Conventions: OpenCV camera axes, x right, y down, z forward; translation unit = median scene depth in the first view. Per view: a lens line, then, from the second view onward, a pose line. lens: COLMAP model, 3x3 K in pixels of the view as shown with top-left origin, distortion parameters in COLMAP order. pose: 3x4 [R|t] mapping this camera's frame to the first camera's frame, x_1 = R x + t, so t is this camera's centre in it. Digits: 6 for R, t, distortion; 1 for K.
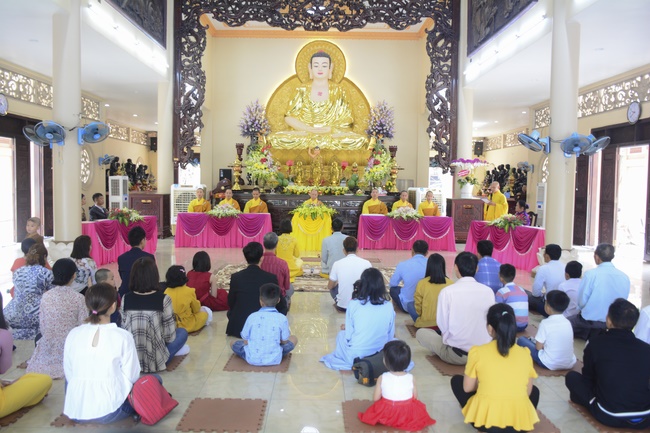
lens RADIAL K [[563.4, 0, 321.8], [0, 563.4, 213.6], [0, 0, 1]] dist [-0.071143, 0.014274]
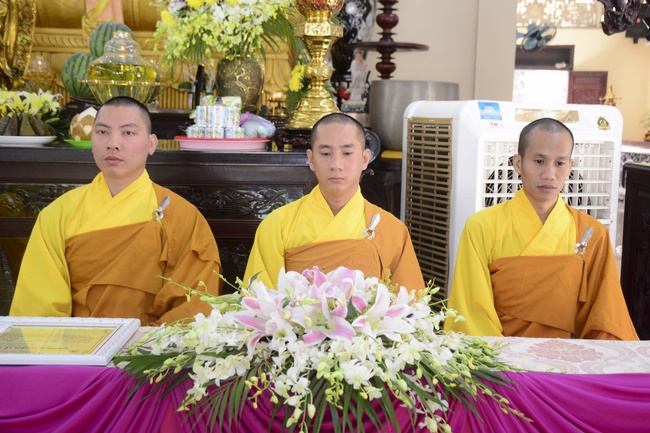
lens RADIAL K [[868.1, 0, 329.4], [0, 868.1, 212.5], [0, 0, 1]] dist [0.116751, 0.000000]
pose [[0.999938, 0.010957, -0.001875, 0.126662], [-0.010833, 0.998332, 0.056703, -0.026733], [0.002493, -0.056679, 0.998389, 0.711538]]
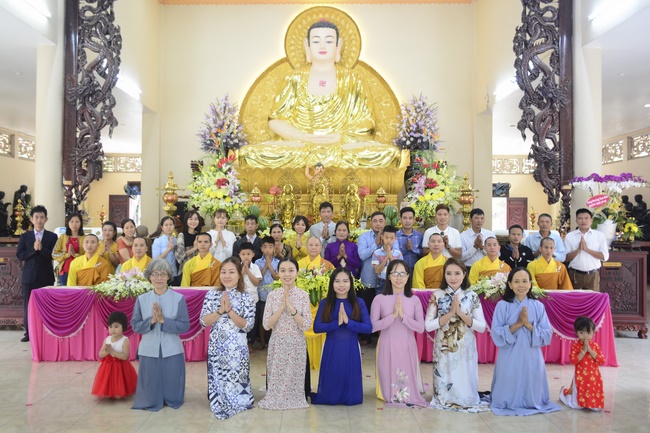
lens RADIAL K [[619.3, 0, 305.4], [0, 619.3, 206.1], [0, 0, 1]] dist [-0.038104, 0.000000]
pose [[0.999541, -0.010764, -0.028326, -0.005722], [0.008586, 0.997076, -0.075928, -0.025050], [0.029061, 0.075650, 0.996711, 0.397052]]
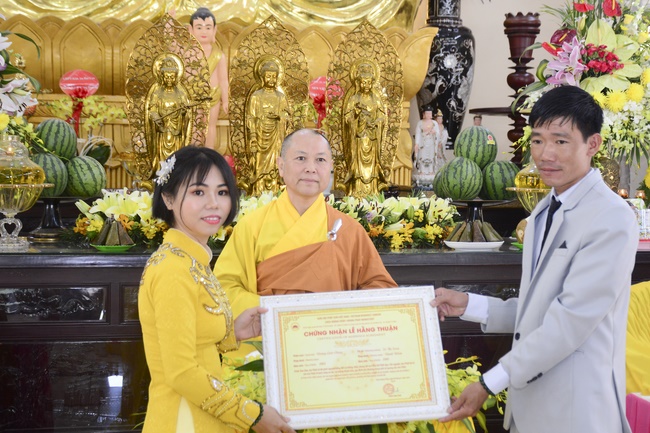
lens RADIAL K [[1388.9, 0, 341.6], [0, 1388.9, 179.5], [0, 0, 1]] dist [0.349454, 0.000000]
pose [[0.986013, -0.007135, 0.166513, -0.058047], [0.014744, 0.998900, -0.044504, -0.033246], [-0.166012, 0.046337, 0.985034, 0.556084]]
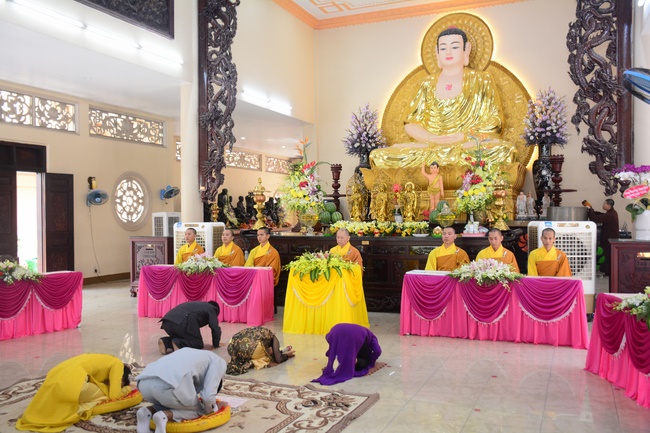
lens RADIAL K [[601.5, 0, 323.2], [0, 601.5, 219.6], [0, 0, 1]] dist [-0.057645, 0.064079]
pose [[0.912903, -0.019511, -0.407709, 0.202297], [-0.000058, 0.998851, -0.047930, -0.018491], [0.408176, 0.043779, 0.911853, 0.352900]]
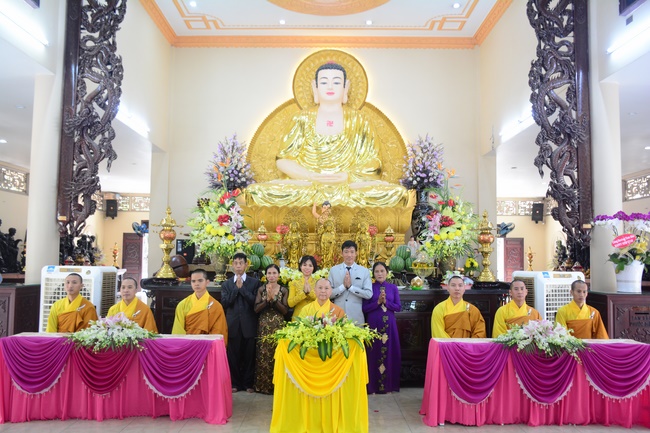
lens RADIAL K [[563.4, 0, 318.4], [0, 563.4, 213.9], [0, 0, 1]] dist [-0.071143, 0.014274]
pose [[0.999870, -0.005460, -0.015181, -0.009775], [0.003416, 0.991304, -0.131547, -0.031084], [0.015767, 0.131478, 0.991194, 0.483752]]
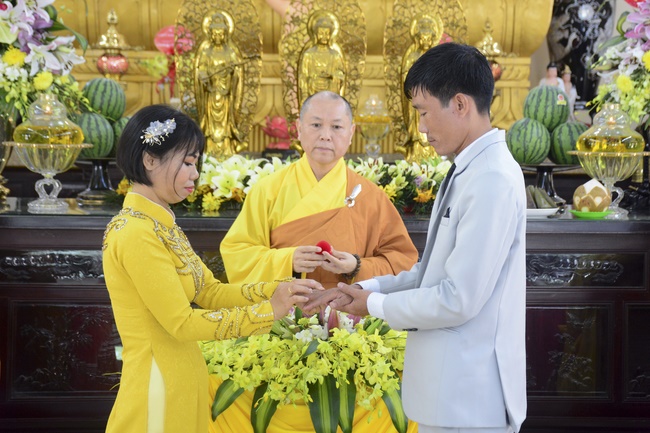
lens RADIAL K [[1520.0, 0, 356.7], [0, 1520.0, 196.1], [0, 0, 1]] dist [0.495432, 0.000000]
pose [[0.998890, -0.004379, 0.046898, -0.019608], [0.004900, 0.999928, -0.010983, -0.031673], [-0.046847, 0.011201, 0.998839, 0.533496]]
